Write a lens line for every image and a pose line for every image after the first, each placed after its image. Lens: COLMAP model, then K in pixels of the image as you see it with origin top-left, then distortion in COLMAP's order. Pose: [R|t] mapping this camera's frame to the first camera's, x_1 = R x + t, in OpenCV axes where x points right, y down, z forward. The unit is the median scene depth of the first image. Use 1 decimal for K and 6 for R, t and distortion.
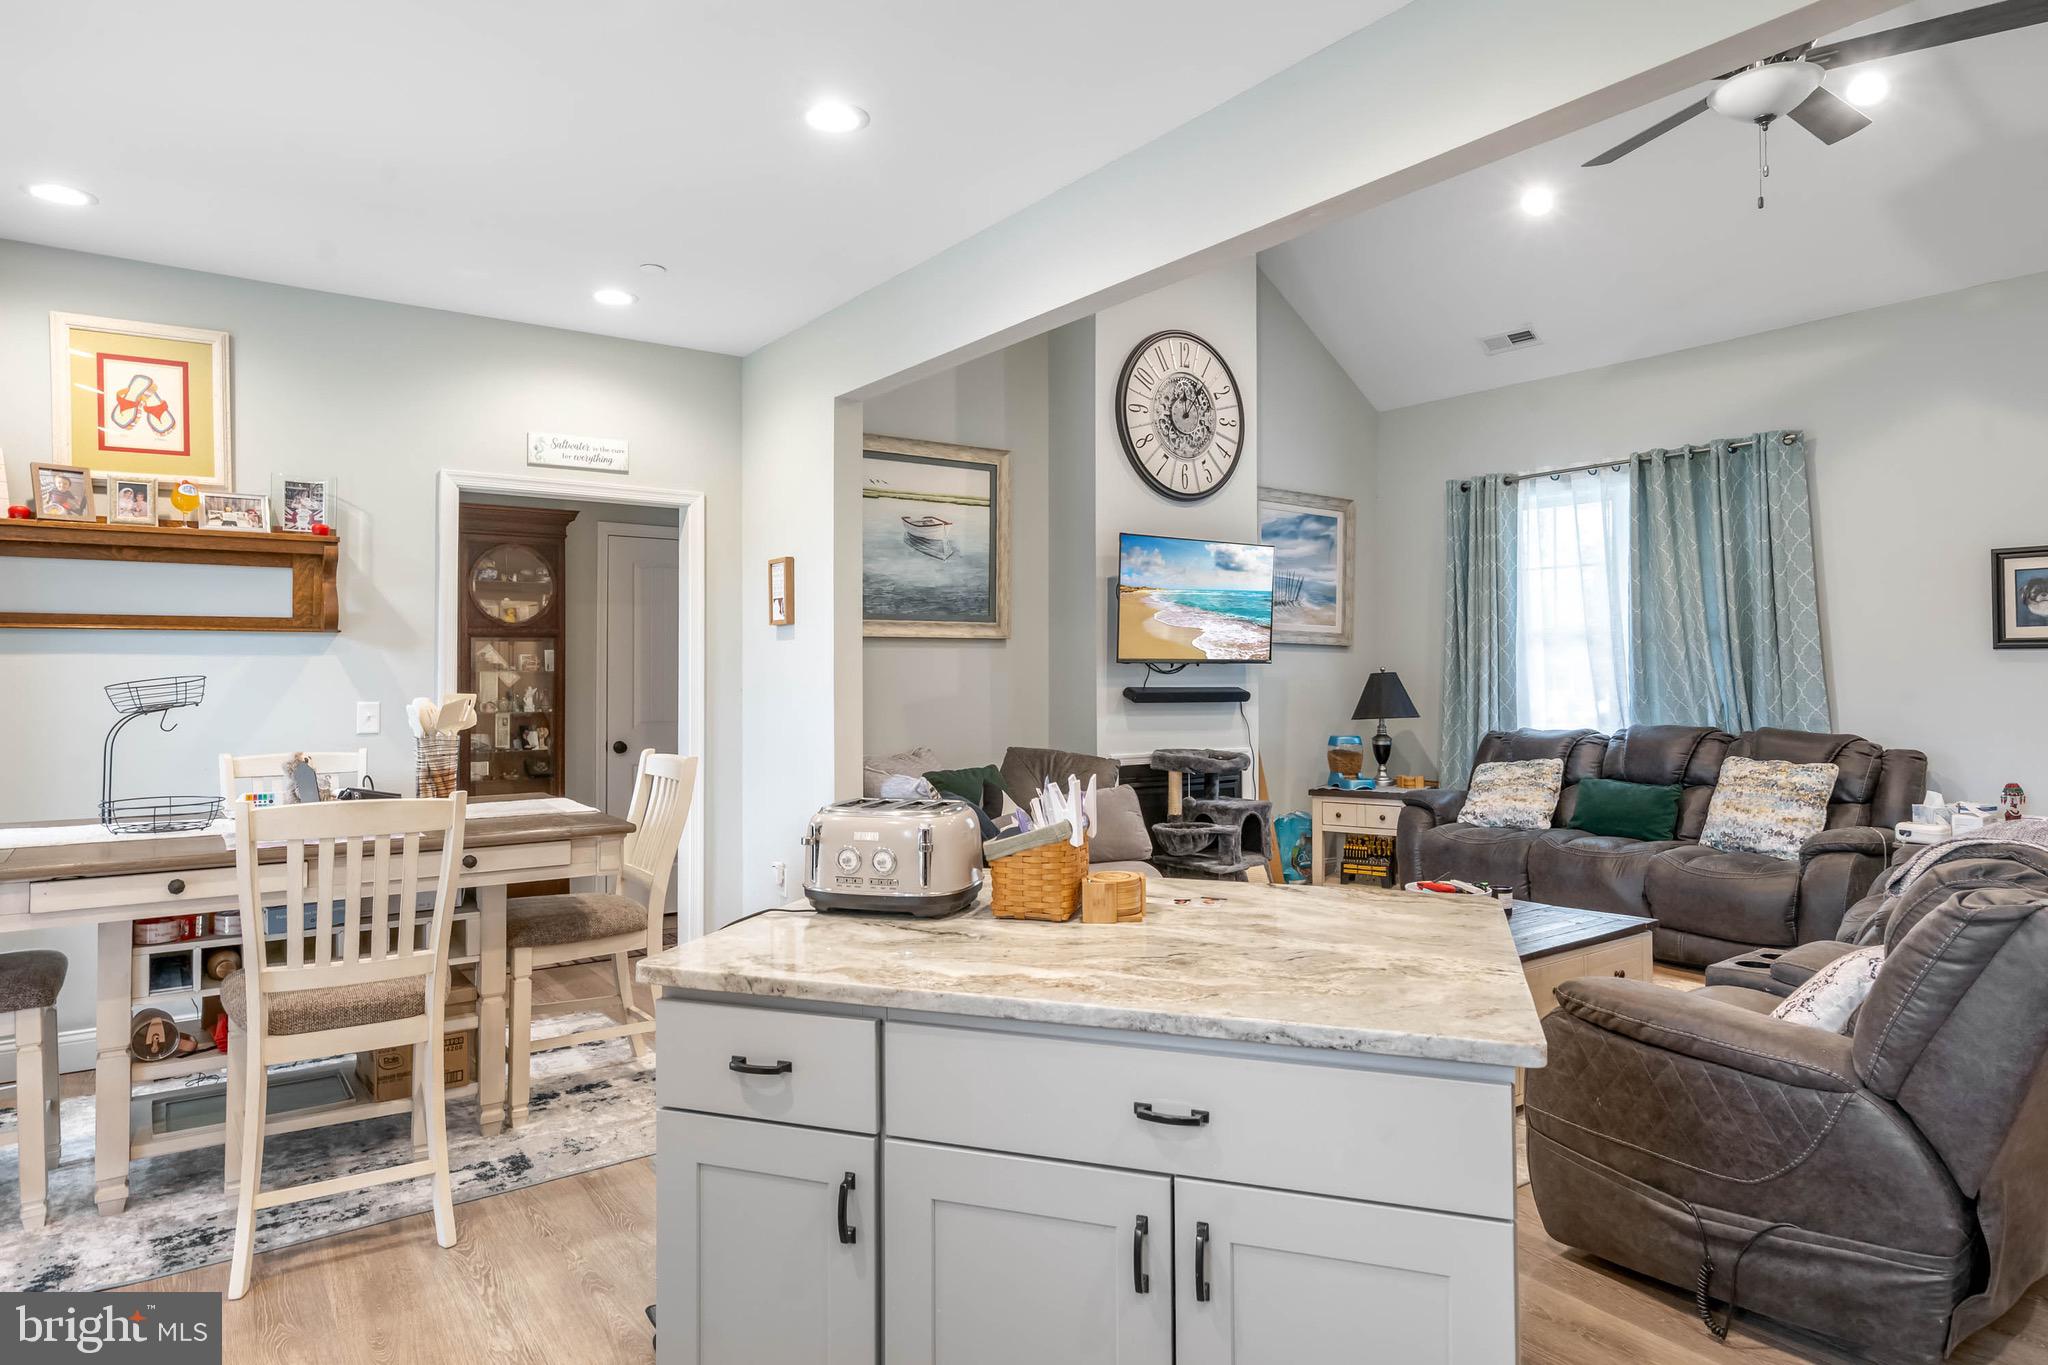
lens RADIAL K [[1171.1, 0, 1023.4], [0, 1171.1, 645.6], [0, 0, 1]] dist [-0.005188, 0.006874]
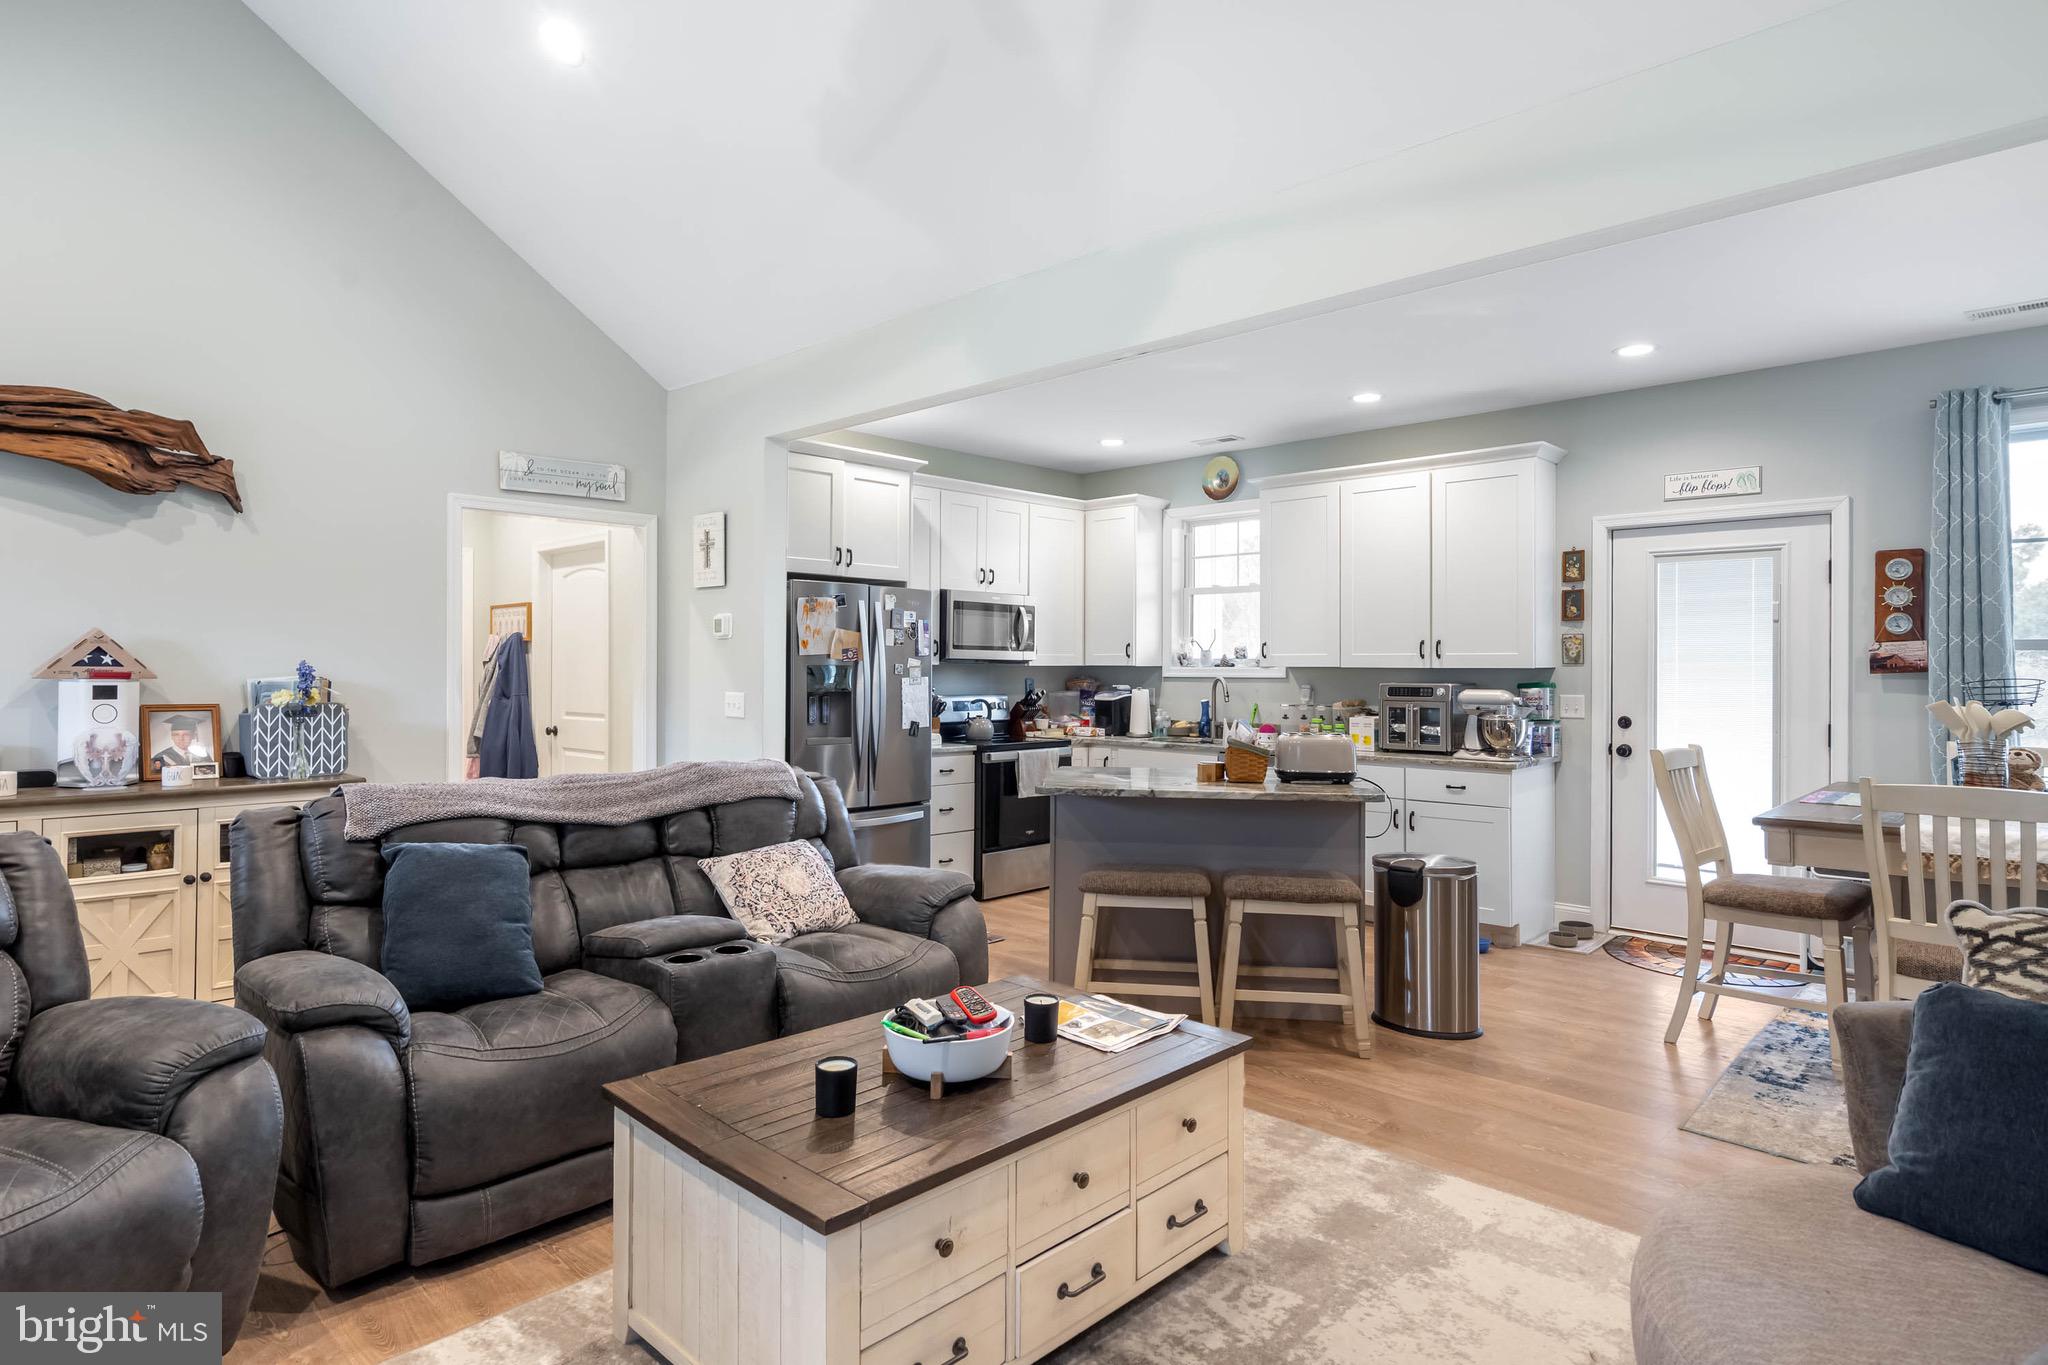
lens RADIAL K [[1111.3, 0, 1038.7], [0, 1111.3, 669.8], [0, 0, 1]] dist [-0.001113, 0.003462]
pose [[-0.980859, -0.004288, -0.194674, 0.290181], [-0.000893, 0.999846, -0.017522, 0.020870], [0.194720, -0.017013, -0.980711, 1.073597]]
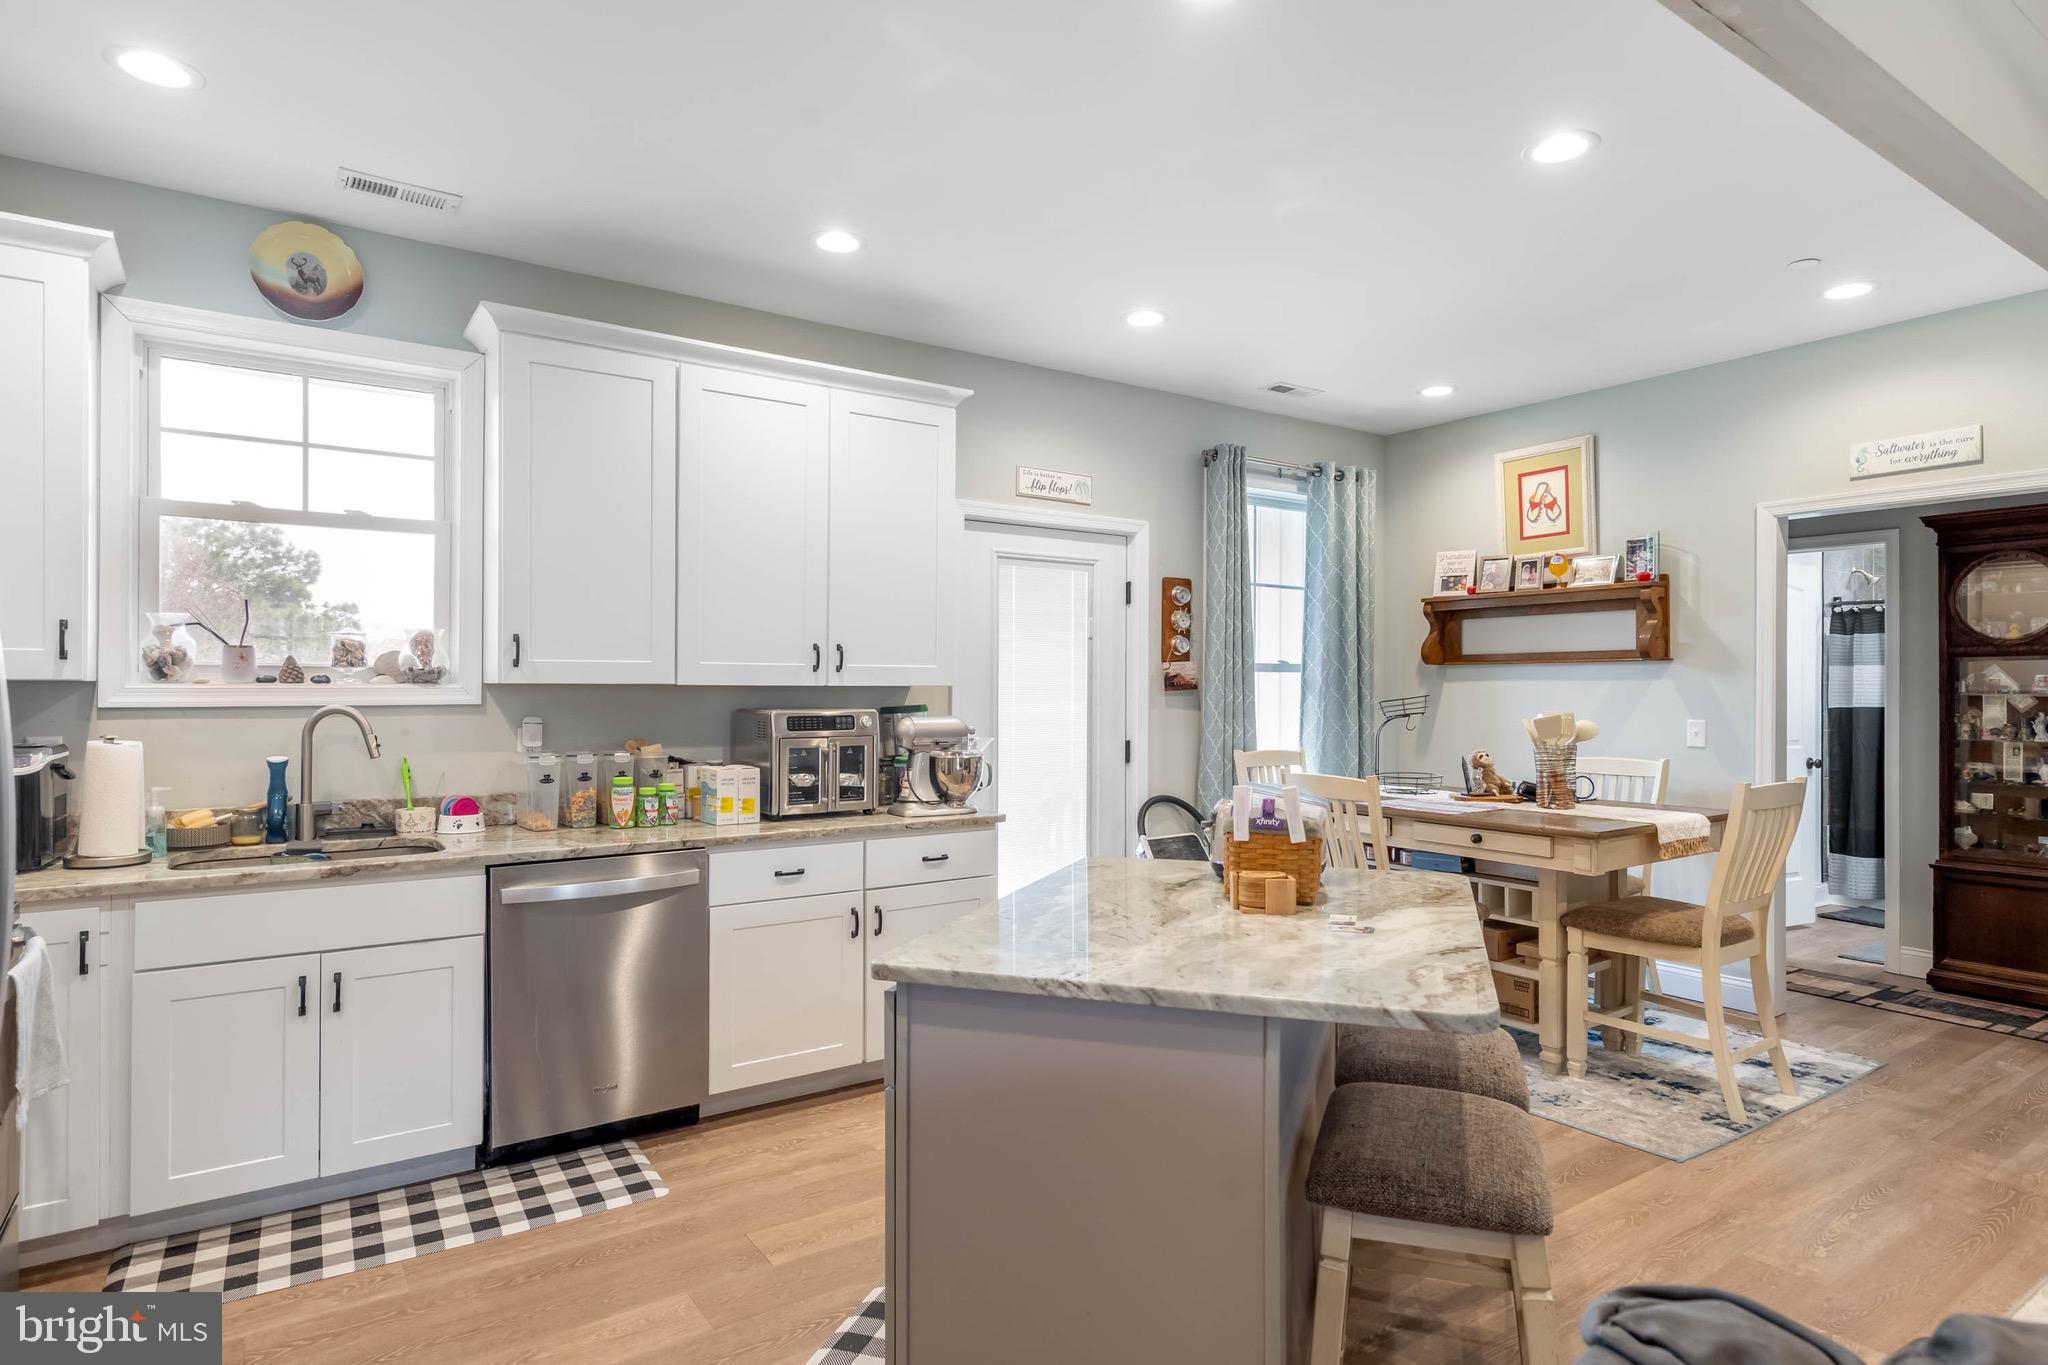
lens RADIAL K [[1111.3, 0, 1025.3], [0, 1111.3, 689.1], [0, 0, 1]] dist [-0.001113, 0.003462]
pose [[-0.014357, 0.000341, -0.999897, 0.411955], [0.016827, 0.999858, 0.000100, 0.004946], [0.999755, -0.016824, -0.014361, 0.272898]]
